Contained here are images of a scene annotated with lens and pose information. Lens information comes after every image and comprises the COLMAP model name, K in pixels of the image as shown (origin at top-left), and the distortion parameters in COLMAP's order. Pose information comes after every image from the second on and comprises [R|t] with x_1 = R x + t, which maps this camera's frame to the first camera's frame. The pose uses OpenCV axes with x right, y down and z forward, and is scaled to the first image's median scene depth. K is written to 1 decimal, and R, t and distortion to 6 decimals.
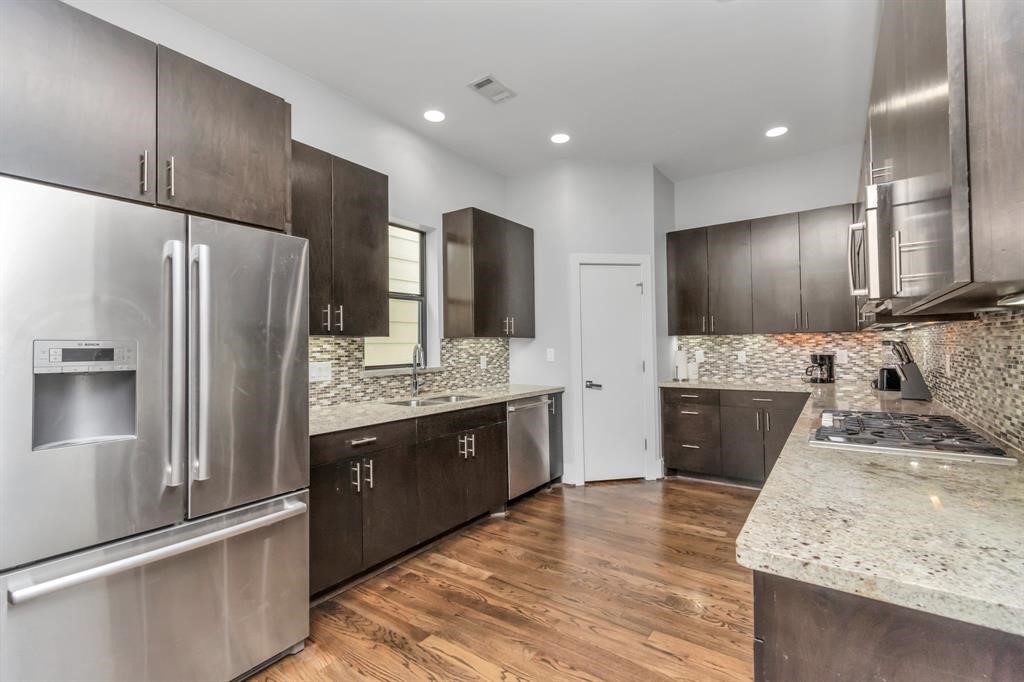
lens RADIAL K [[451.7, 0, 515.5], [0, 451.7, 337.9], [0, 0, 1]] dist [0.001708, -0.000386]
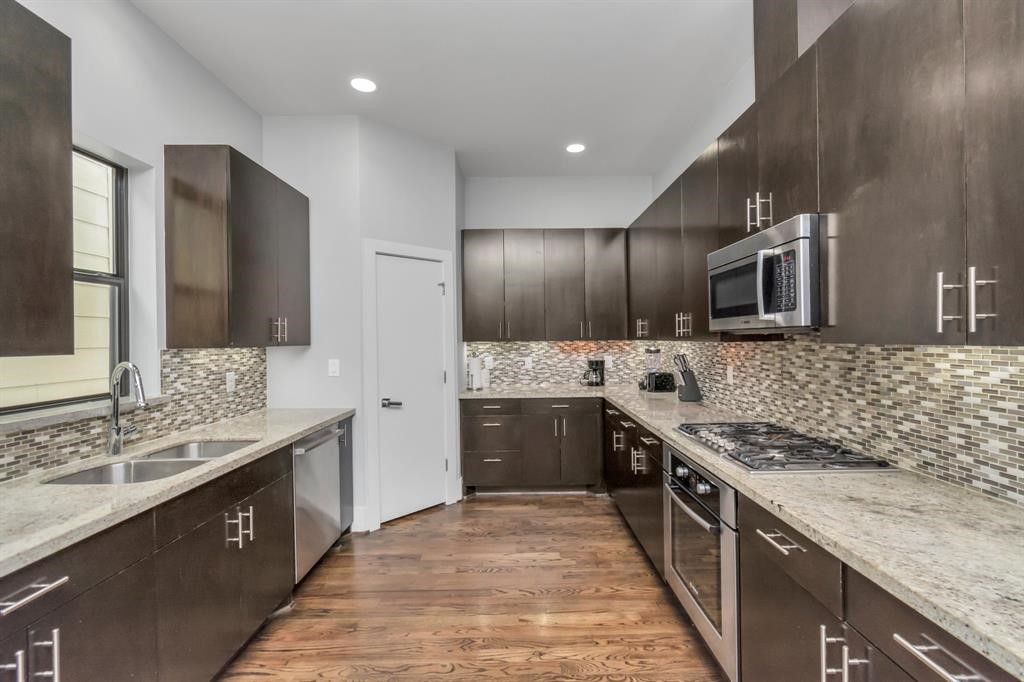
lens RADIAL K [[451.7, 0, 515.5], [0, 451.7, 337.9], [0, 0, 1]] dist [0.001708, -0.000386]
pose [[0.810298, 0.005394, 0.585994, -0.129010], [-0.011747, 0.999906, 0.007039, -0.022930], [-0.585901, -0.012587, 0.810285, 0.214669]]
